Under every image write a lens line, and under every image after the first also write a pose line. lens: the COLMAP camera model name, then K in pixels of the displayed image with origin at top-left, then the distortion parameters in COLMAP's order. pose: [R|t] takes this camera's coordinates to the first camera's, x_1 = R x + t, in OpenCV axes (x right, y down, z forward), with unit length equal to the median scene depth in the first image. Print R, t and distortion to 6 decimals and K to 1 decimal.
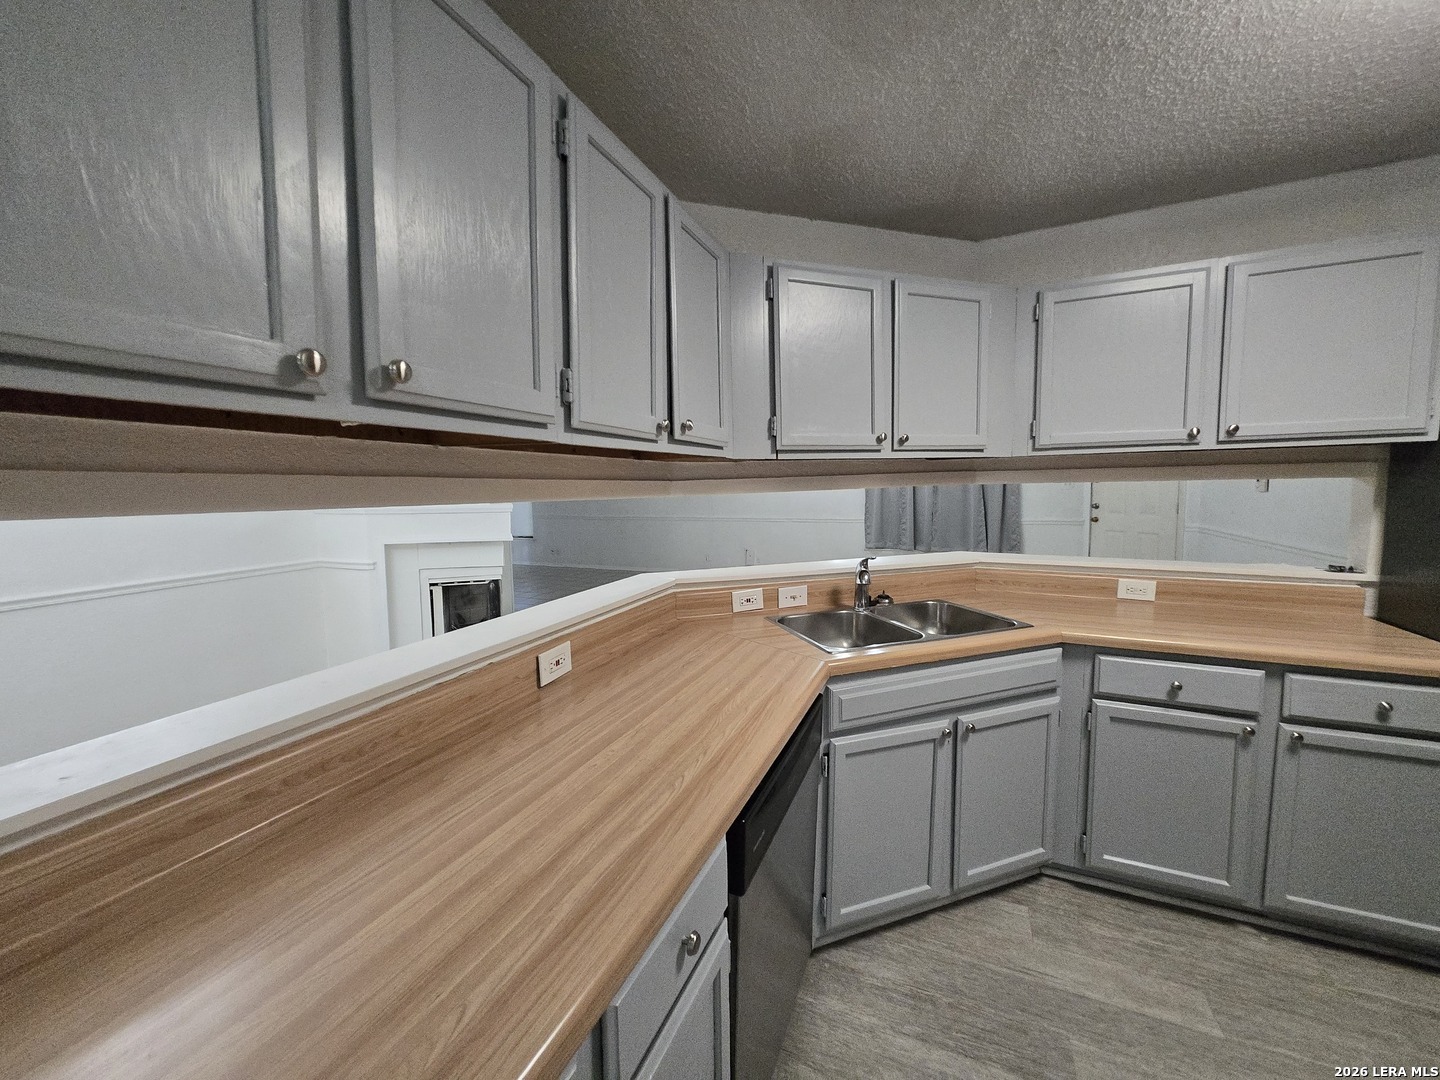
lens RADIAL K [[565.2, 0, 716.6], [0, 565.2, 529.3], [0, 0, 1]] dist [0.001356, -0.000850]
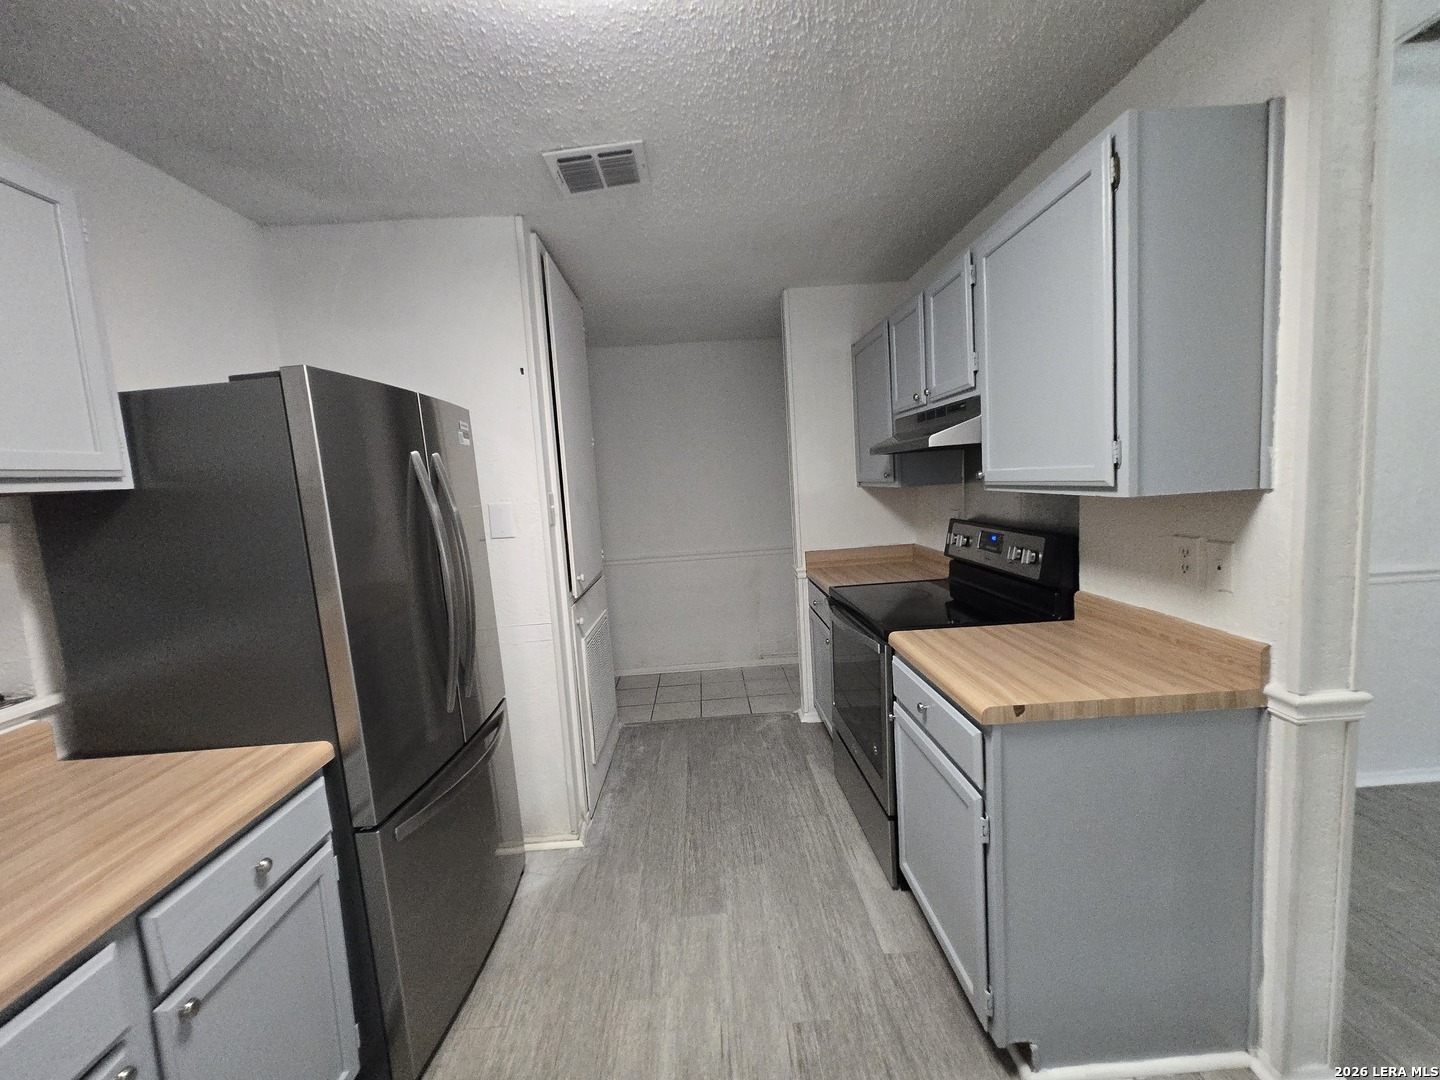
lens RADIAL K [[565.2, 0, 718.1], [0, 565.2, 537.5], [0, 0, 1]] dist [0.001356, -0.000850]
pose [[-0.429489, -0.053979, 0.901458, 0.303504], [0.145211, 0.981095, 0.127932, -0.080049], [-0.891321, 0.185847, -0.413531, 0.642975]]
